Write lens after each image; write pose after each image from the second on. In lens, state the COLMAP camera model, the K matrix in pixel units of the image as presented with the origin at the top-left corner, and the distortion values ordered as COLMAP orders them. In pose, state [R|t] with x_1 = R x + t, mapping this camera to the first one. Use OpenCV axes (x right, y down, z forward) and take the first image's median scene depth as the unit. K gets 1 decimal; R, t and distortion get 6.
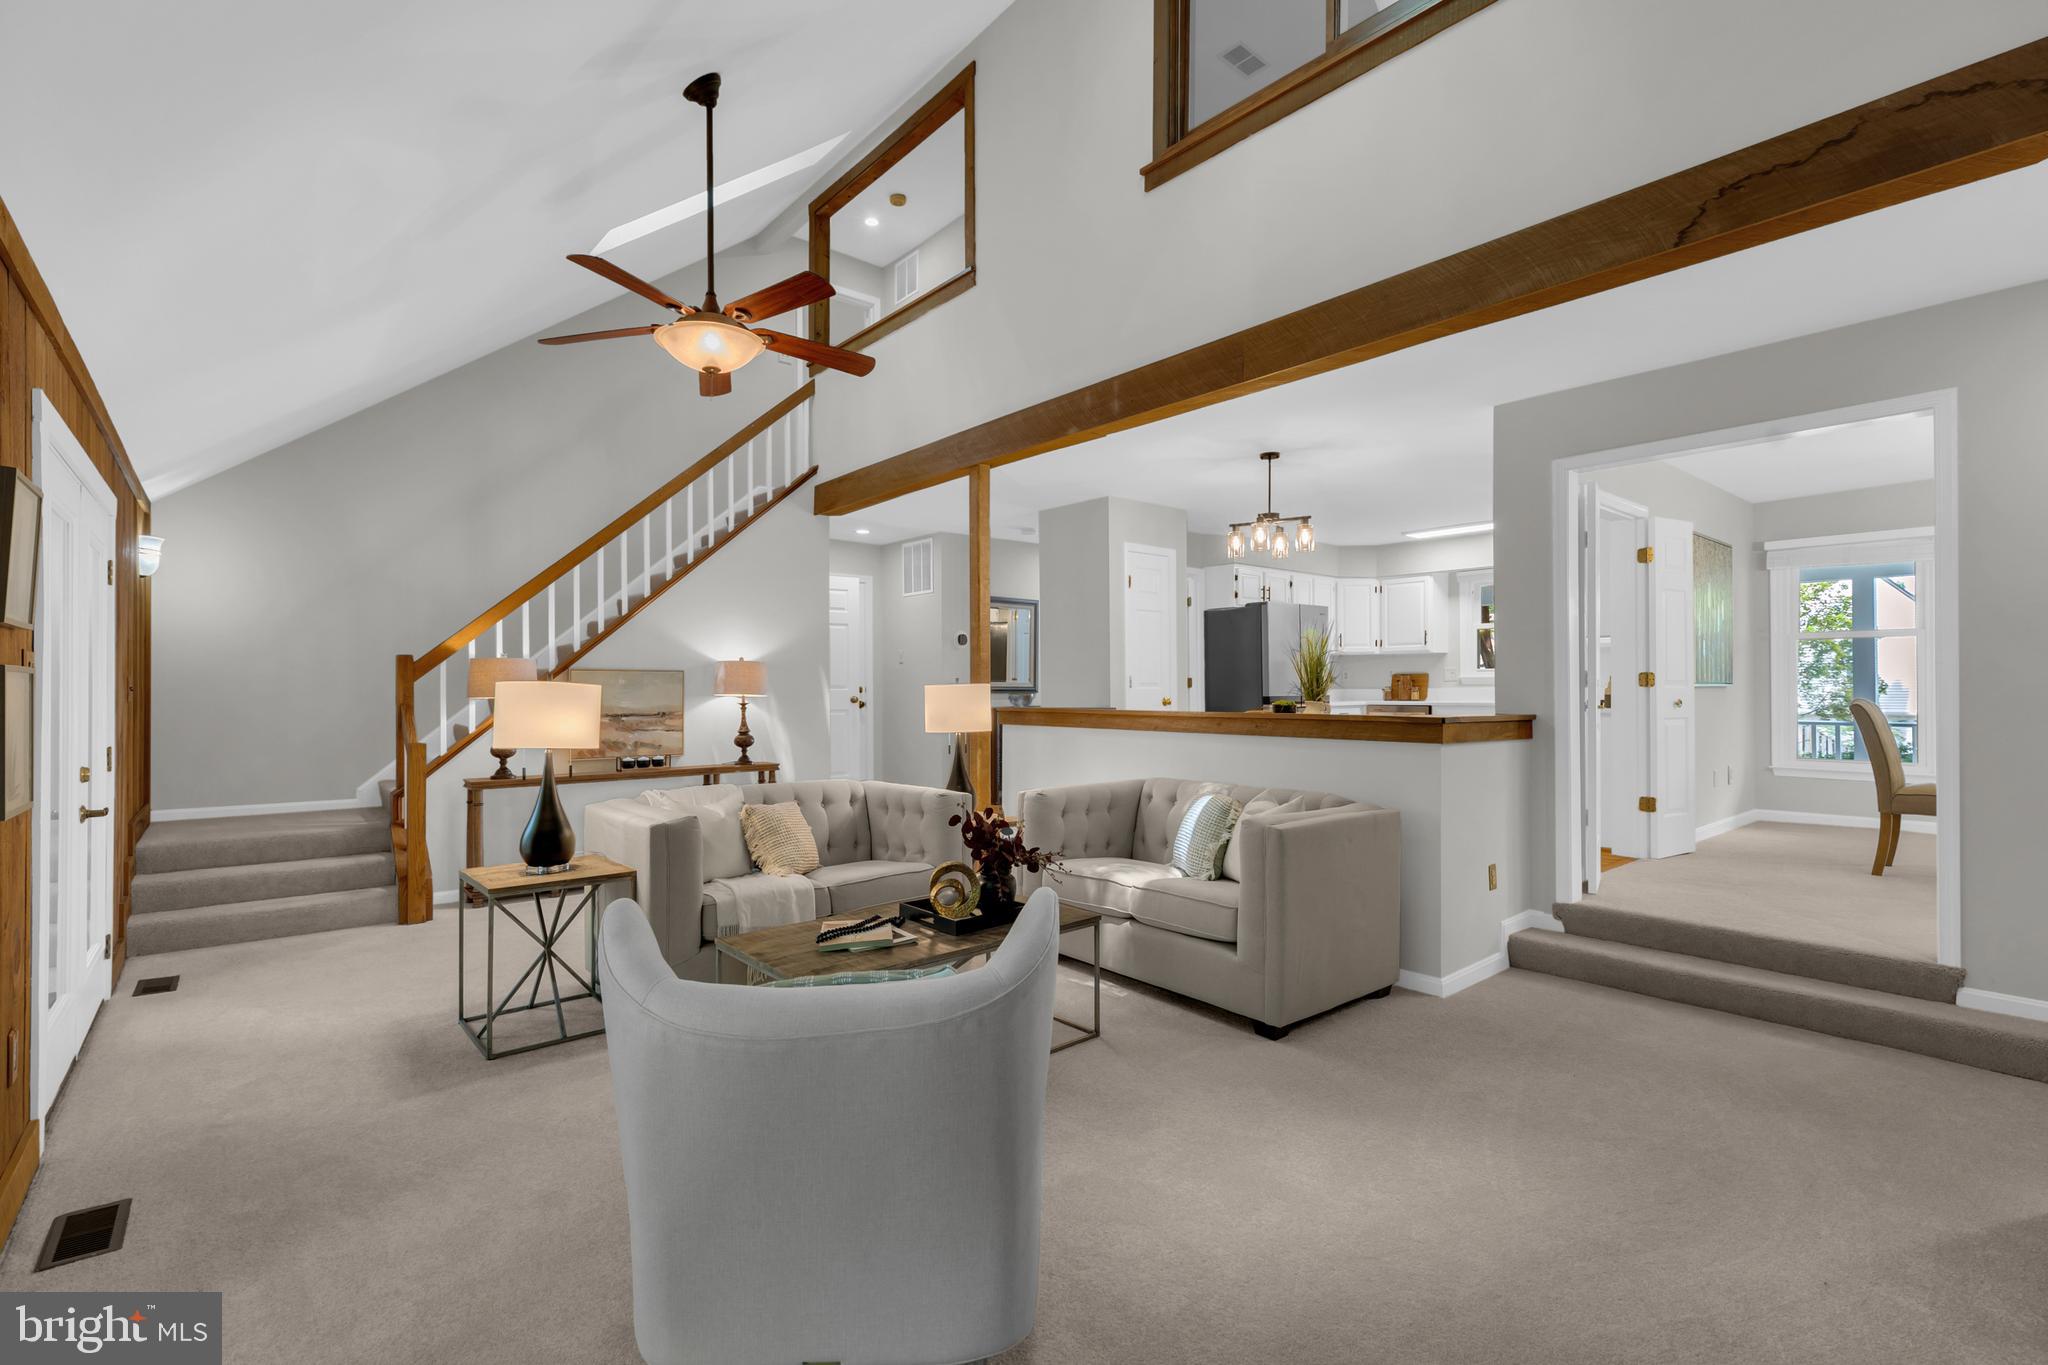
lens RADIAL K [[929.7, 0, 1031.9], [0, 929.7, 700.1], [0, 0, 1]] dist [0.000642, 0.001362]
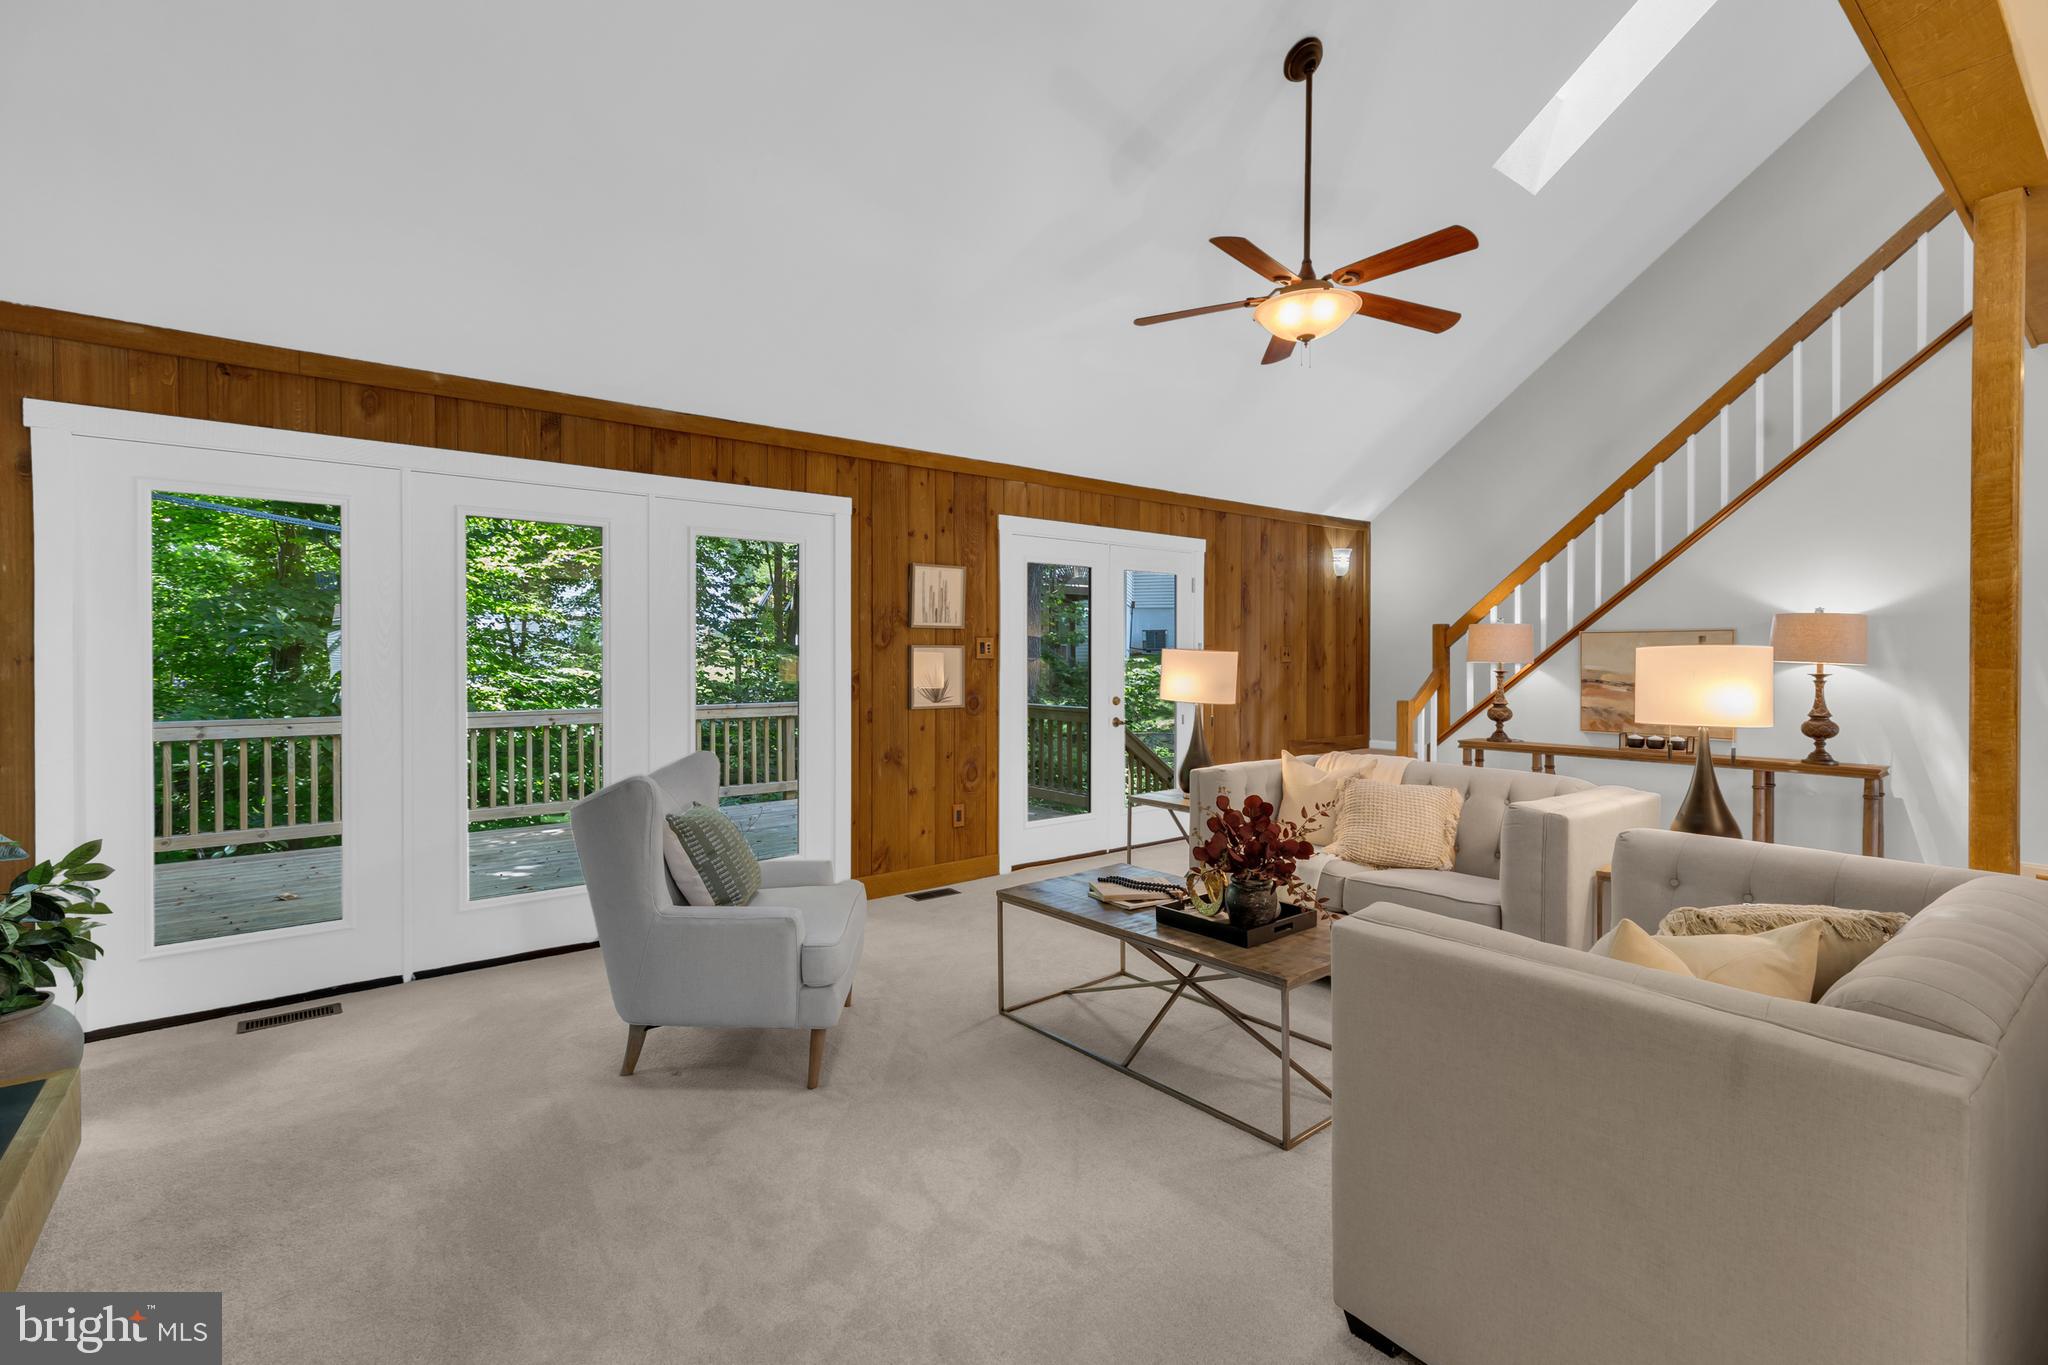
lens RADIAL K [[921.6, 0, 973.3], [0, 921.6, 660.5], [0, 0, 1]] dist [0.006406, -0.000110]
pose [[-0.048339, 0.008809, -0.998792, 0.403041], [-0.011912, 0.999885, 0.009395, -0.005962], [0.998760, 0.012352, -0.048229, 0.410836]]
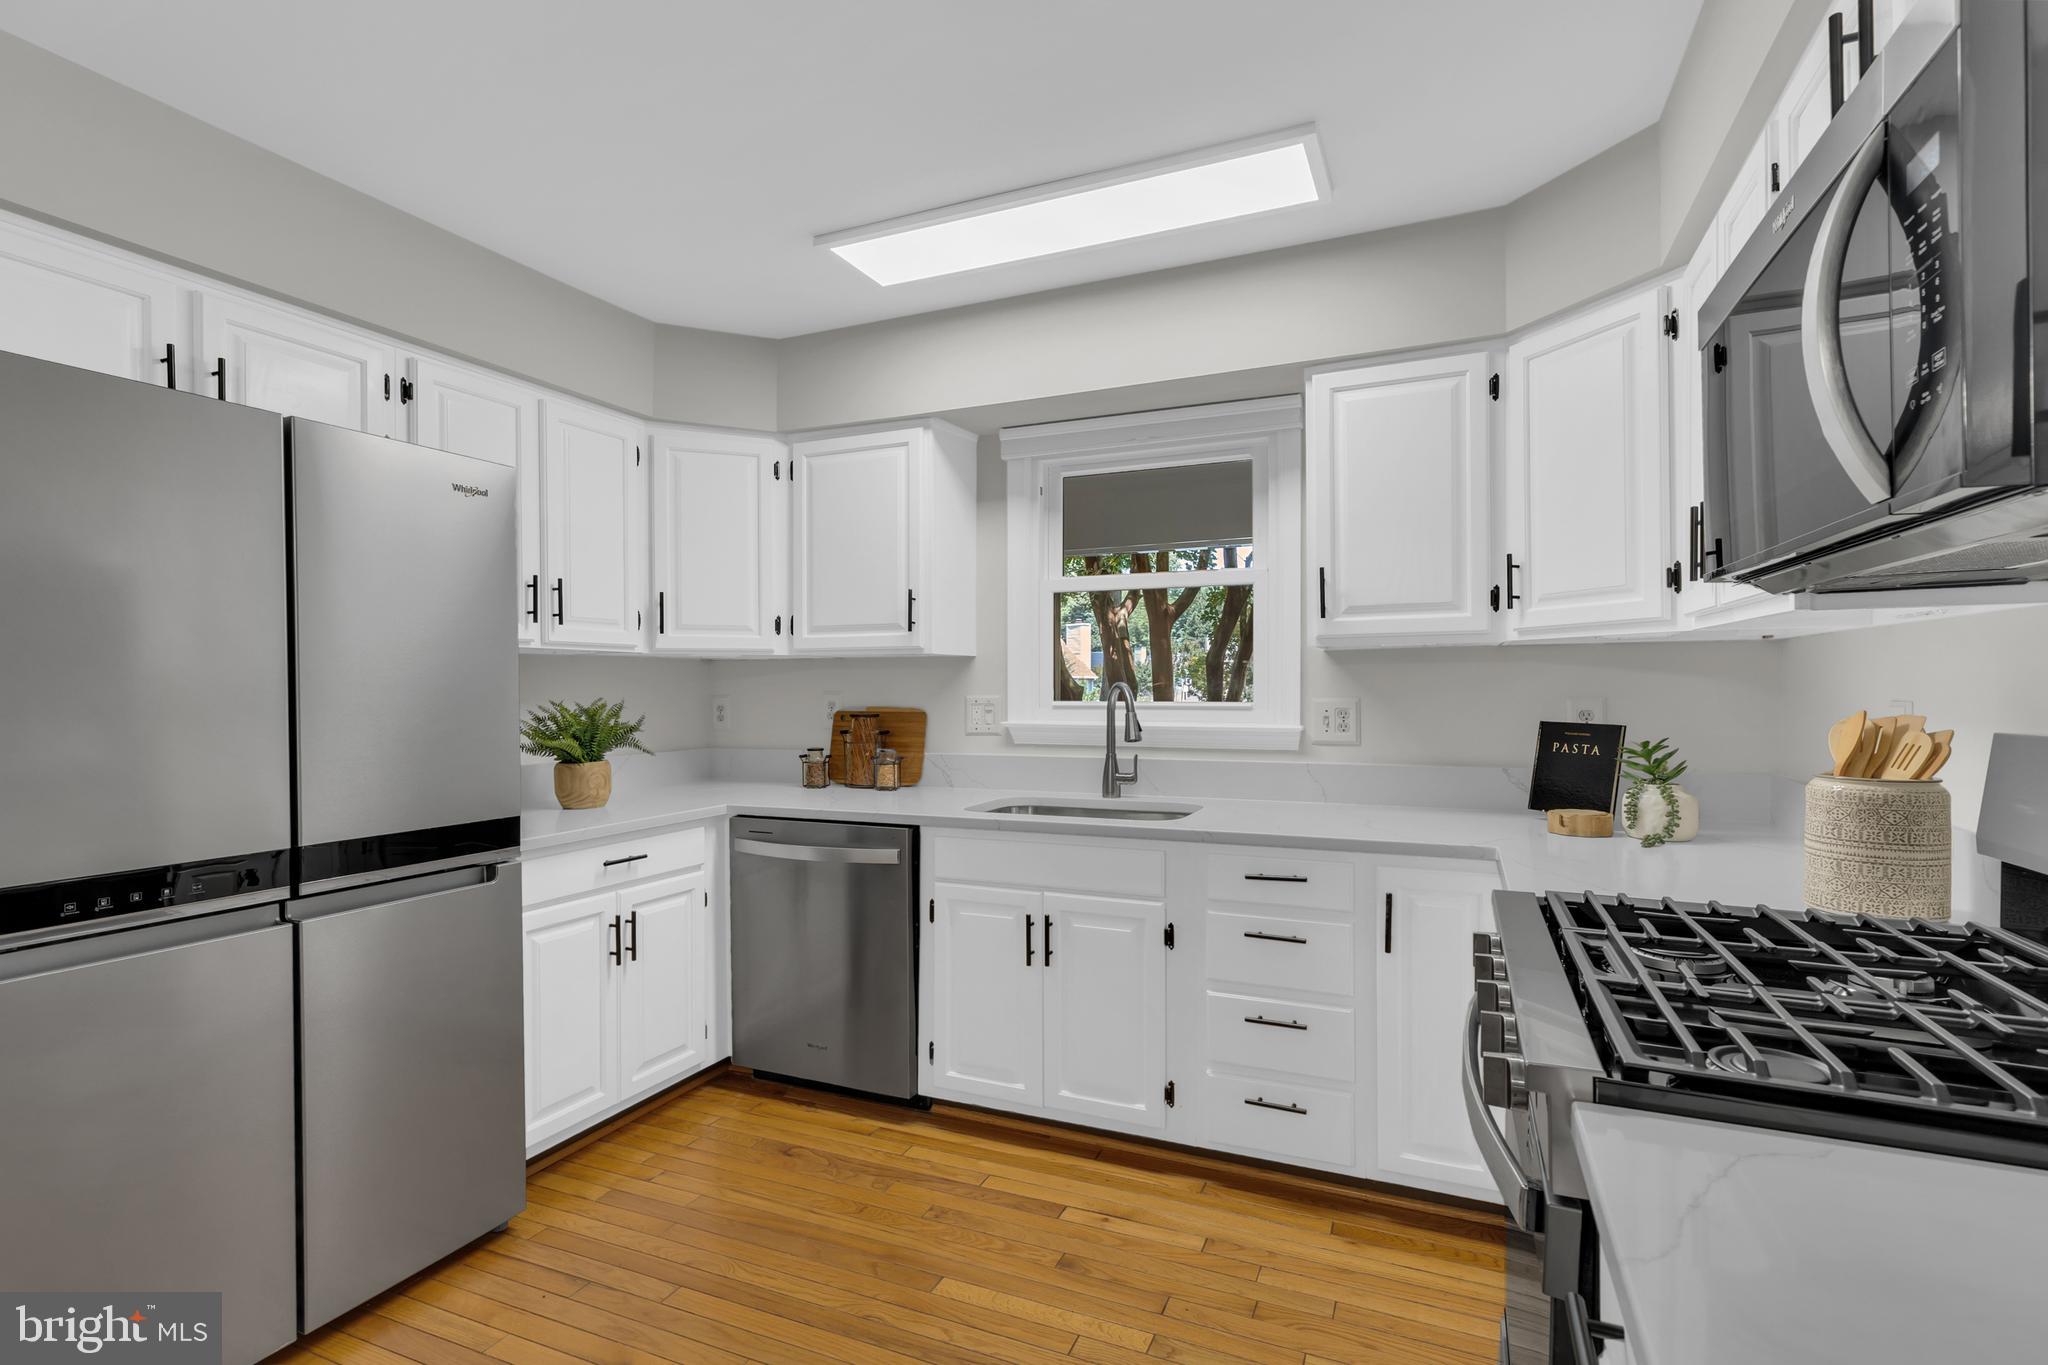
lens RADIAL K [[929.7, 0, 1052.0], [0, 929.7, 688.6], [0, 0, 1]] dist [0.000642, 0.001362]
pose [[0.877440, -0.000666, 0.479685, 0.415444], [0.007480, 0.999896, -0.012296, -0.046268], [-0.479627, 0.014377, 0.877354, 0.918591]]
